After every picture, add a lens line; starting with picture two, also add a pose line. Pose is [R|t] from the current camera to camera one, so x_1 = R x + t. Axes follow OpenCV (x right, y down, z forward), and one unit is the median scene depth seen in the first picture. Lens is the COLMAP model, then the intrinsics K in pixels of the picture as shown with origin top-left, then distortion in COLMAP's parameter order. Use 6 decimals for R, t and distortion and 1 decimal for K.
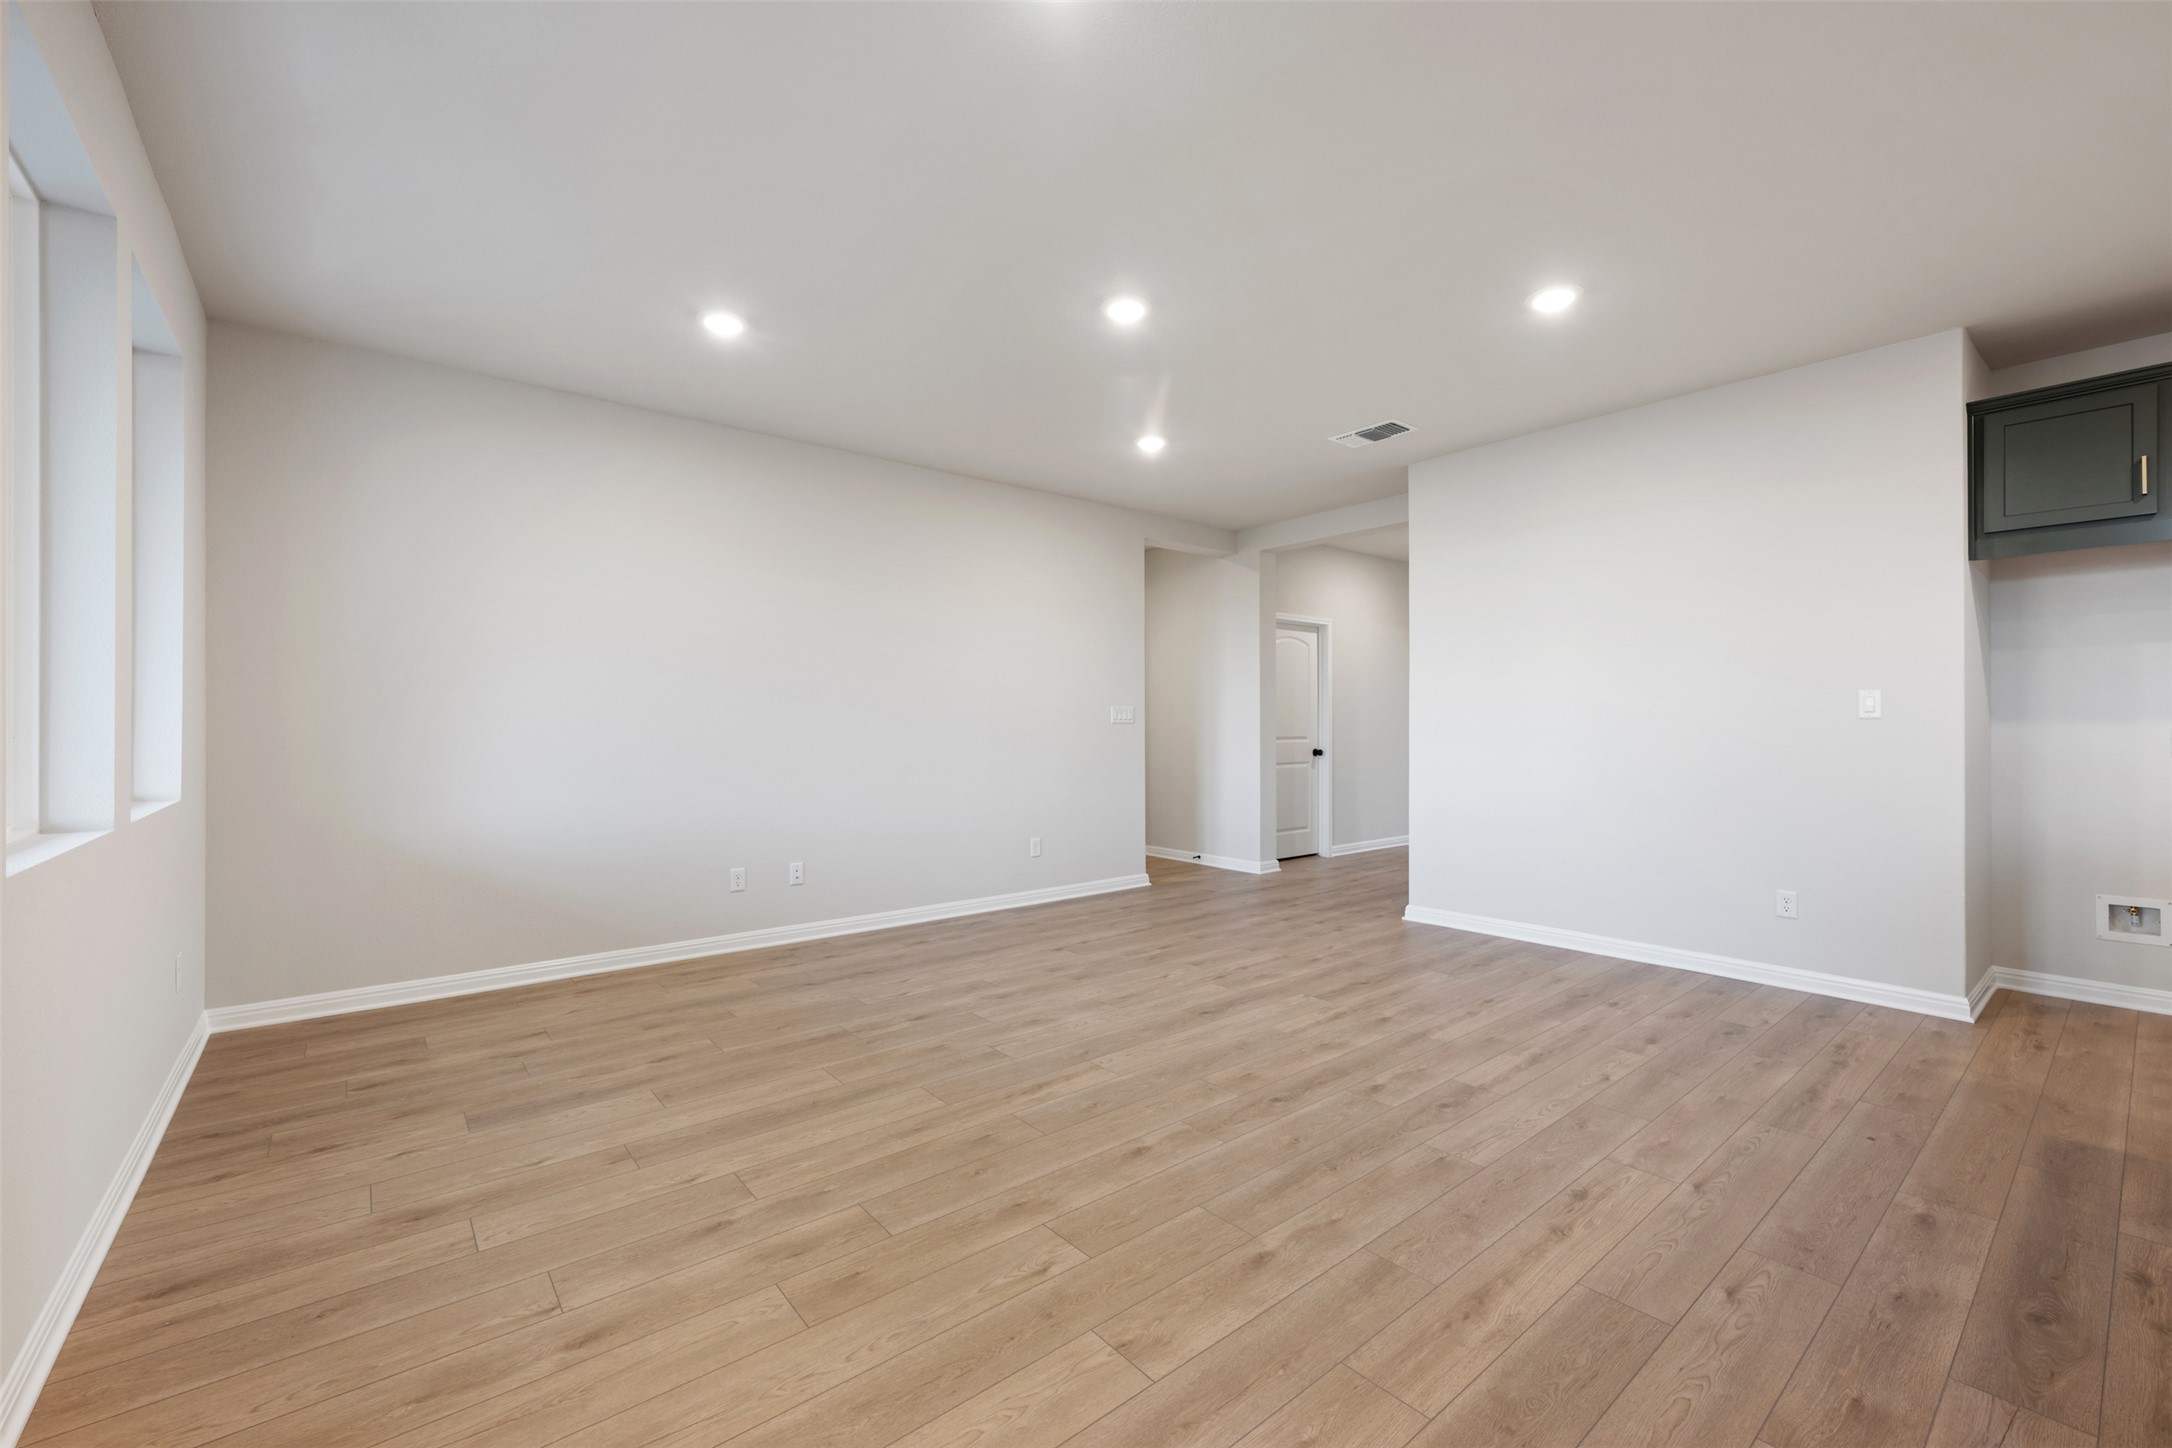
lens RADIAL K [[889.7, 0, 1081.7], [0, 889.7, 713.1], [0, 0, 1]] dist [-0.002549, 0.000570]
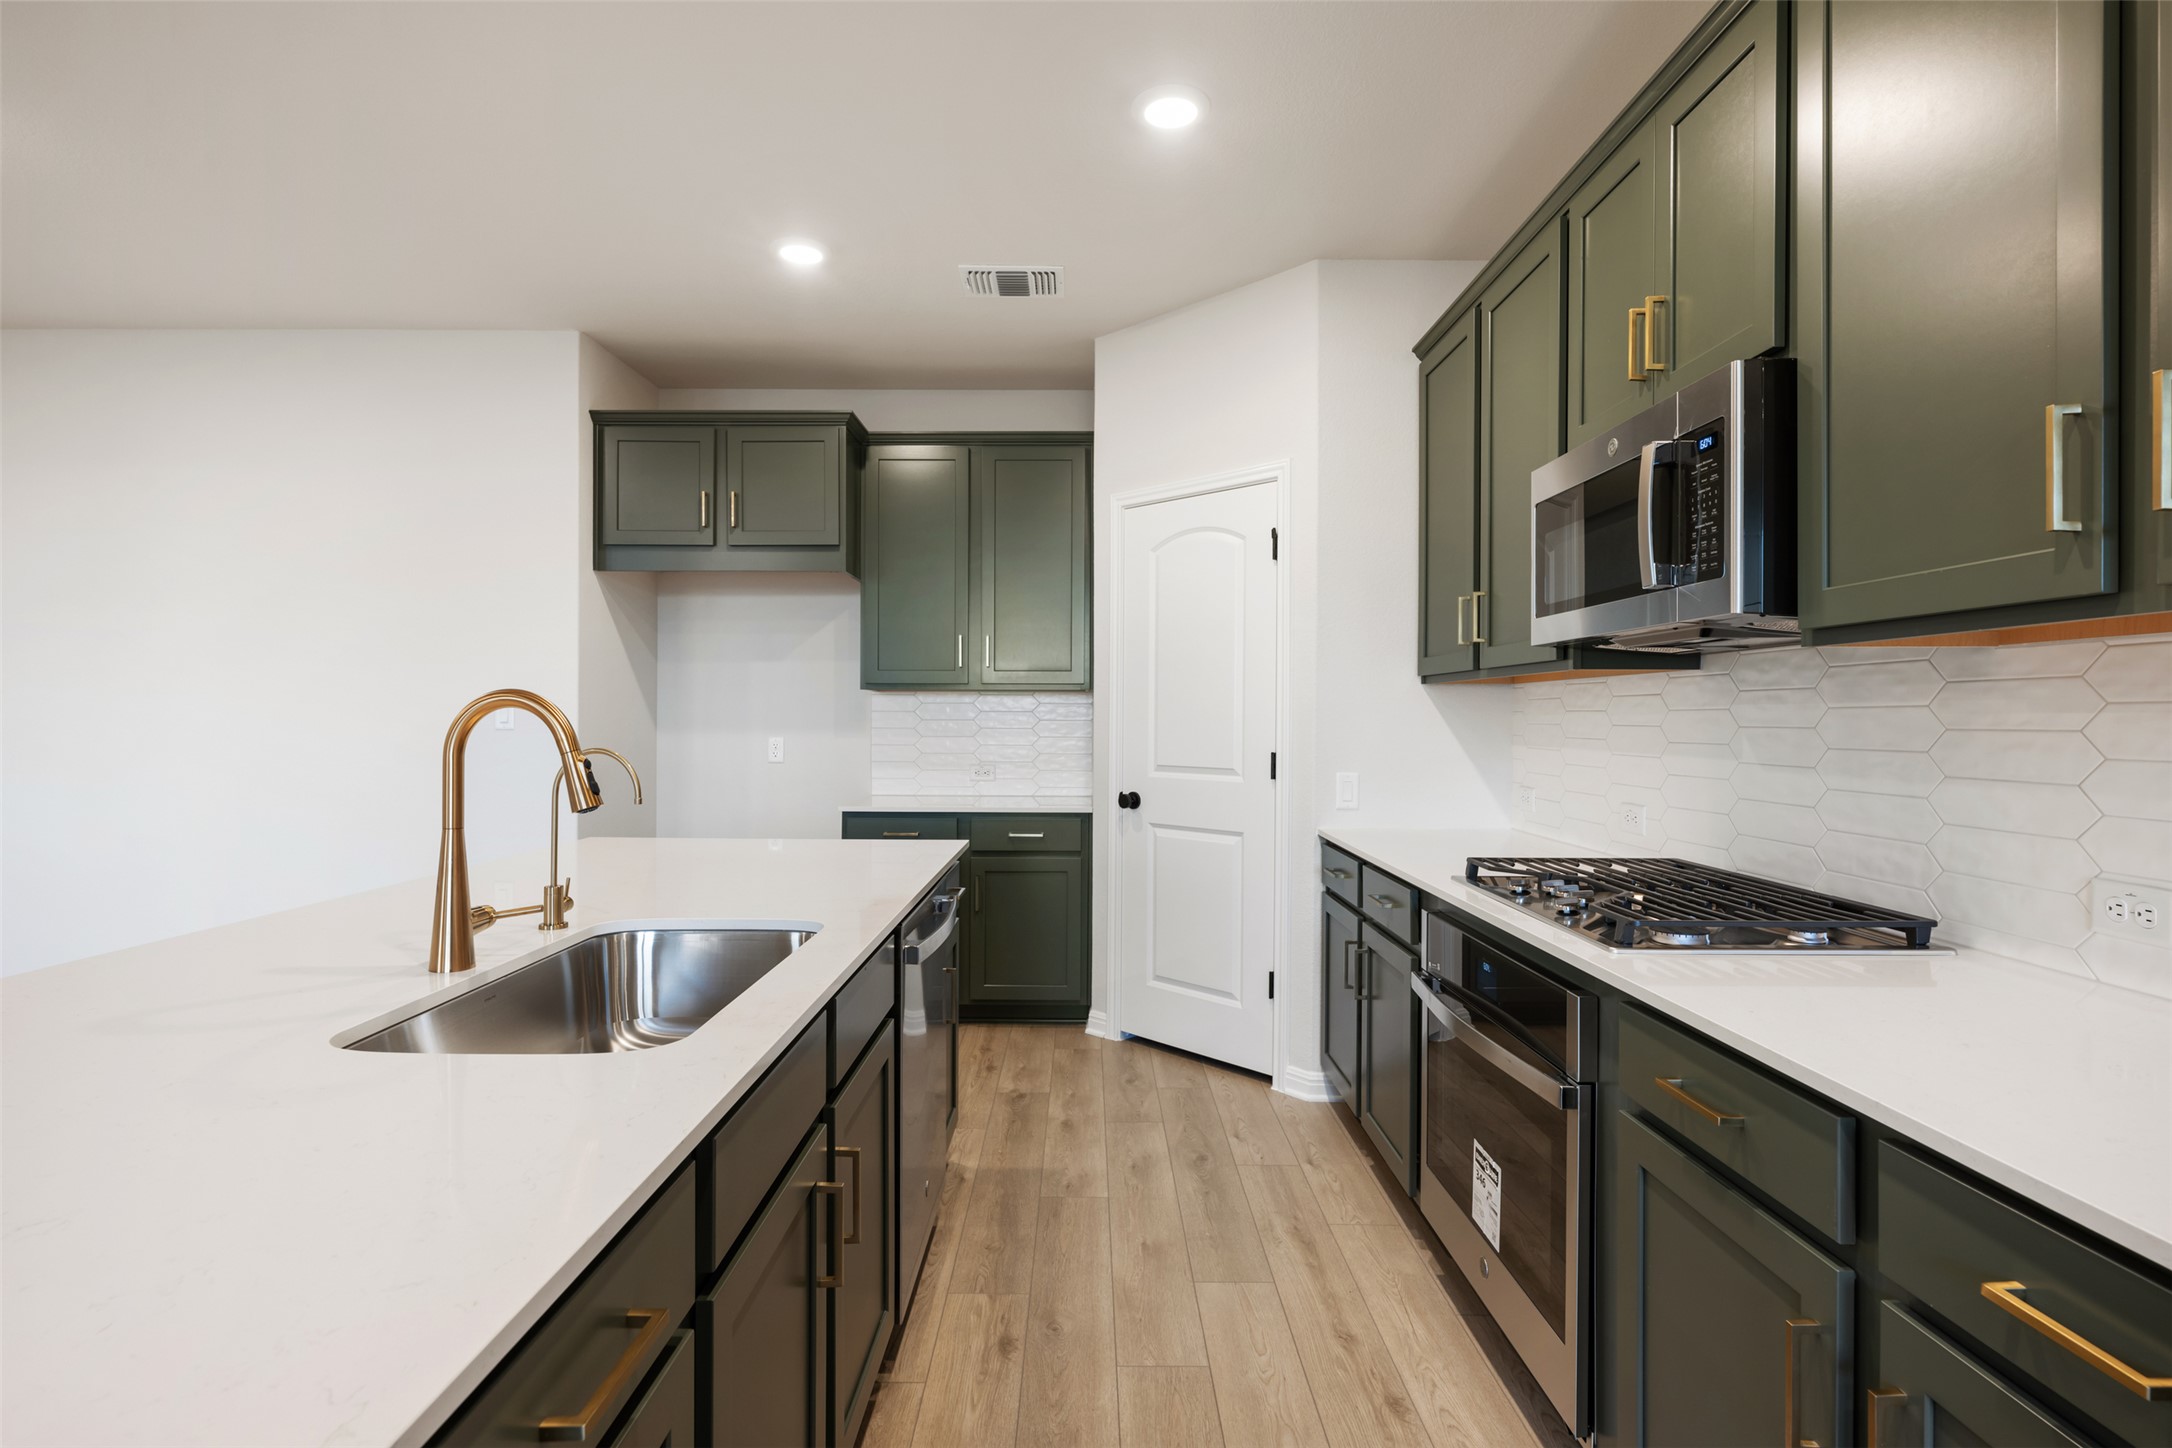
lens RADIAL K [[1053.6, 0, 1082.1], [0, 1053.6, 723.0], [0, 0, 1]] dist [0.000423, 0.000535]
pose [[0.635904, 0.001289, 0.771767, 0.485855], [-0.014884, 0.999833, 0.010594, -0.024678], [-0.771625, -0.018224, 0.635817, -0.190874]]
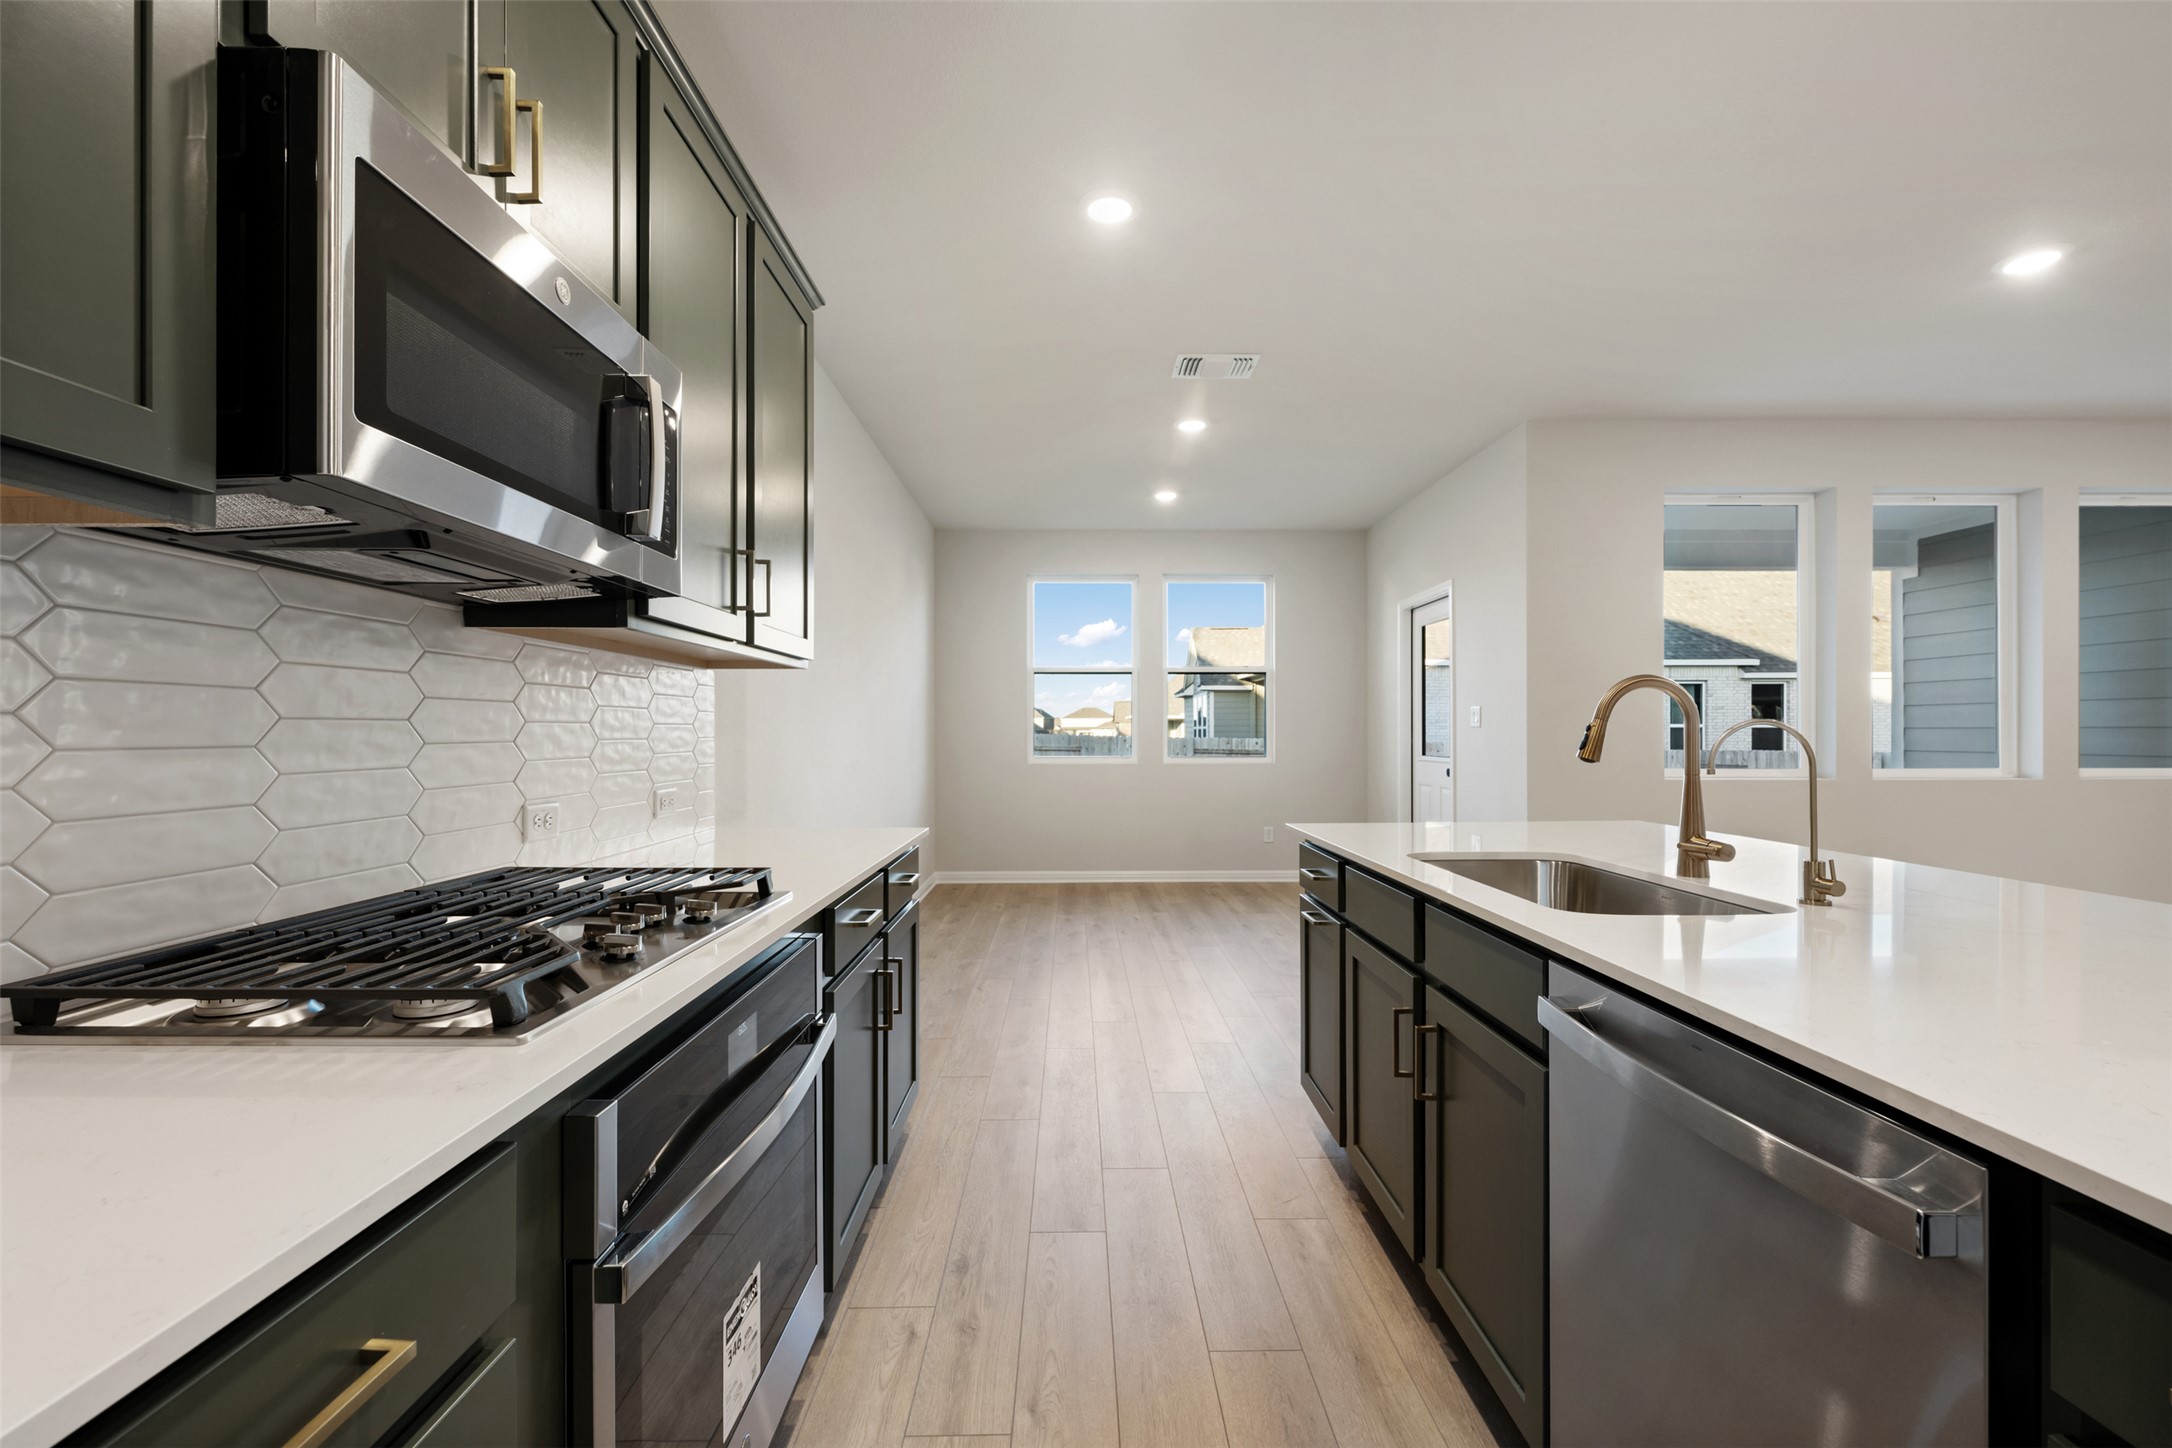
lens RADIAL K [[889.7, 0, 1084.3], [0, 889.7, 728.4], [0, 0, 1]] dist [-0.002549, 0.000570]
pose [[-0.628647, -0.000469, -0.777690, 1.325549], [0.012736, 0.999860, -0.010898, 0.003495], [0.777586, -0.016756, -0.628553, 0.369573]]
